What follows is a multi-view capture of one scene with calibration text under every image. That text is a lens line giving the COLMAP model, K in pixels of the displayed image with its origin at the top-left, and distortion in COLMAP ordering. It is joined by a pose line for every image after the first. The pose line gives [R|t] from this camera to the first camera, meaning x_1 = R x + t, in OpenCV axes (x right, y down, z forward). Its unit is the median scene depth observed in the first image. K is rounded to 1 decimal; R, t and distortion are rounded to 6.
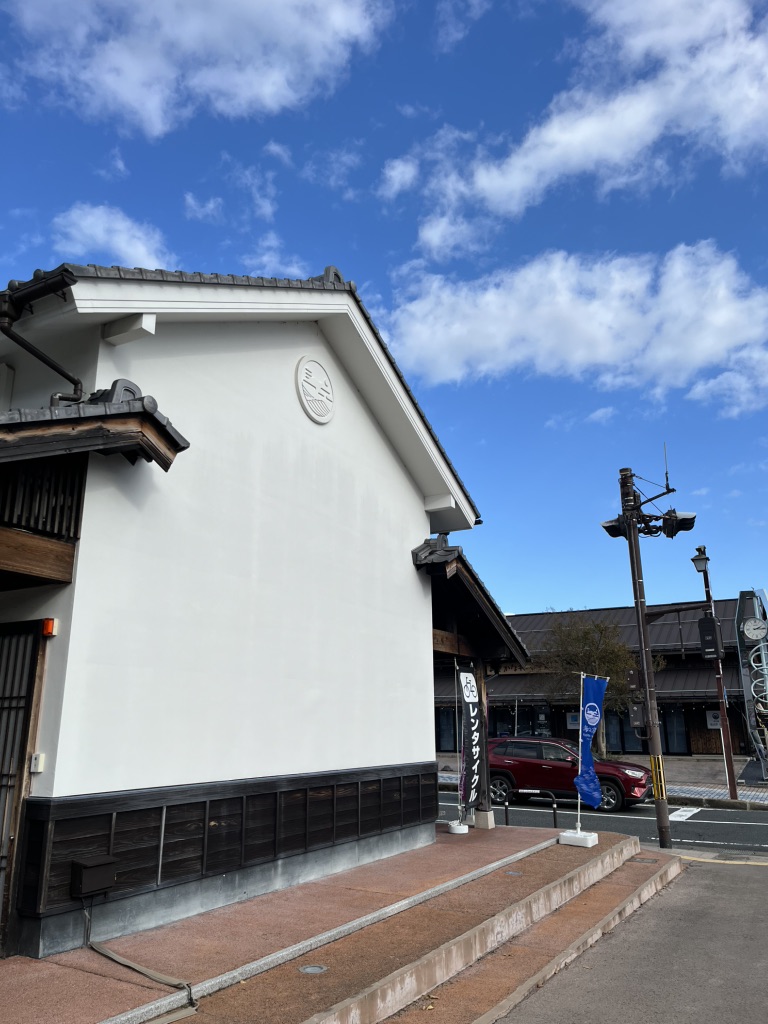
lens RADIAL K [[745.0, 0, 384.0], [0, 745.0, 512.0], [0, 0, 1]] dist [0.068728, 0.000289]
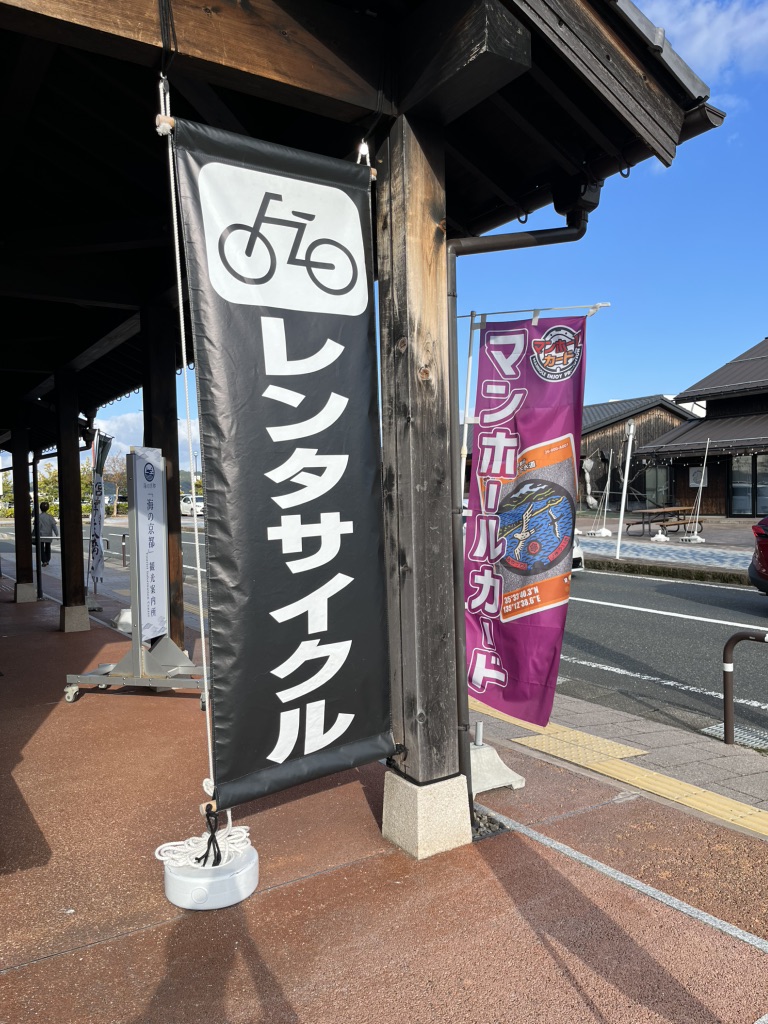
lens RADIAL K [[782.4, 0, 384.0], [0, 782.4, 512.0], [0, 0, 1]] dist [0.080069, -0.119036]
pose [[0.895946, -0.012365, -0.443992, 0.236143], [0.143285, 0.954217, 0.262563, 0.256236], [0.420418, -0.298859, 0.856698, 0.819956]]
